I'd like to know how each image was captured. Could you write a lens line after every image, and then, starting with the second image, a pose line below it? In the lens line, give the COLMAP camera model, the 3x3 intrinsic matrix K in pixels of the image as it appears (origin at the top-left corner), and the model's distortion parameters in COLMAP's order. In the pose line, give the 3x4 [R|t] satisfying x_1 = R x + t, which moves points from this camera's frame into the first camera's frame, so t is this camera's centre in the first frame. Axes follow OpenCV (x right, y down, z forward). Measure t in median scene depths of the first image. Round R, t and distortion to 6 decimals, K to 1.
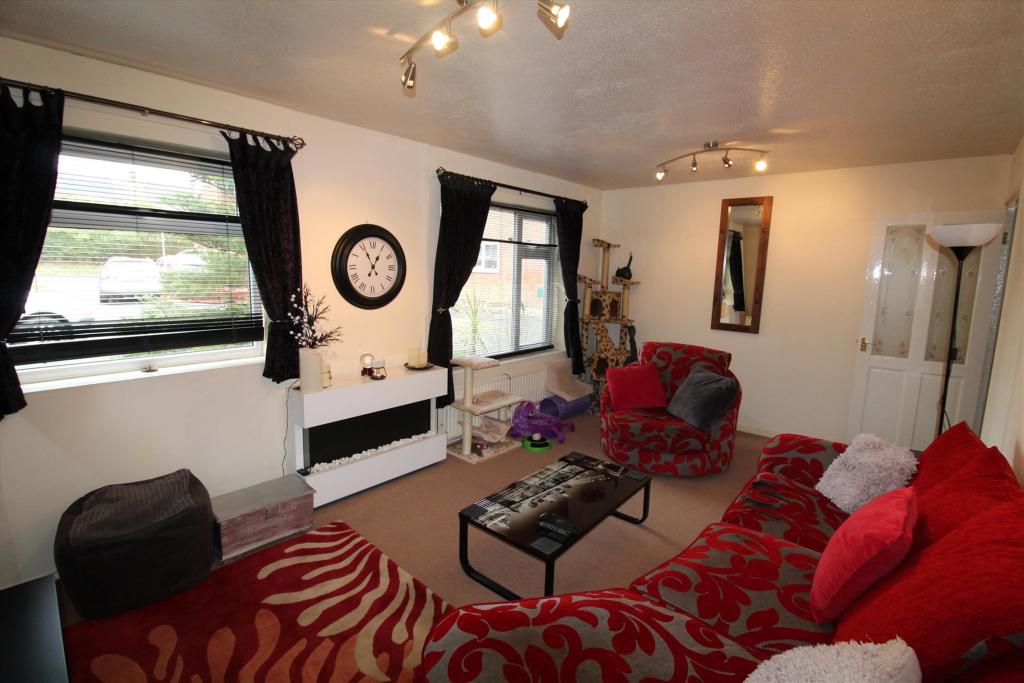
lens RADIAL K [[478.2, 0, 511.5], [0, 478.2, 337.0], [0, 0, 1]] dist [-0.002278, -0.001912]
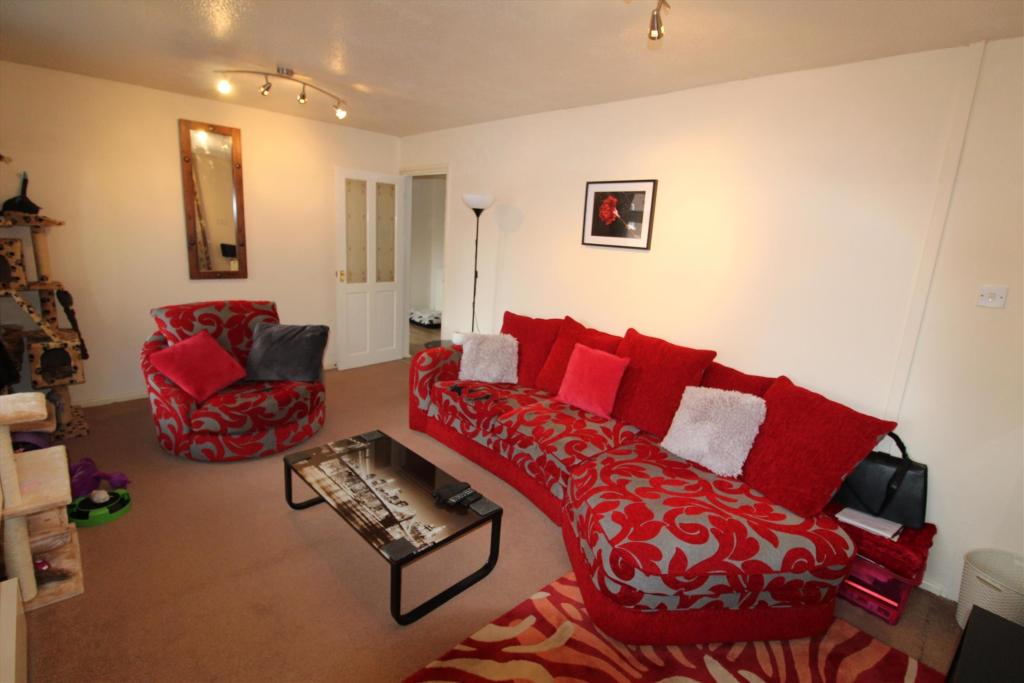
lens RADIAL K [[478.2, 0, 511.4], [0, 478.2, 339.5], [0, 0, 1]] dist [-0.002278, -0.001912]
pose [[0.077291, -0.244493, 0.966566, -0.591293], [0.083978, 0.967617, 0.238044, -0.106171], [-0.993466, 0.062771, 0.095320, 0.590334]]
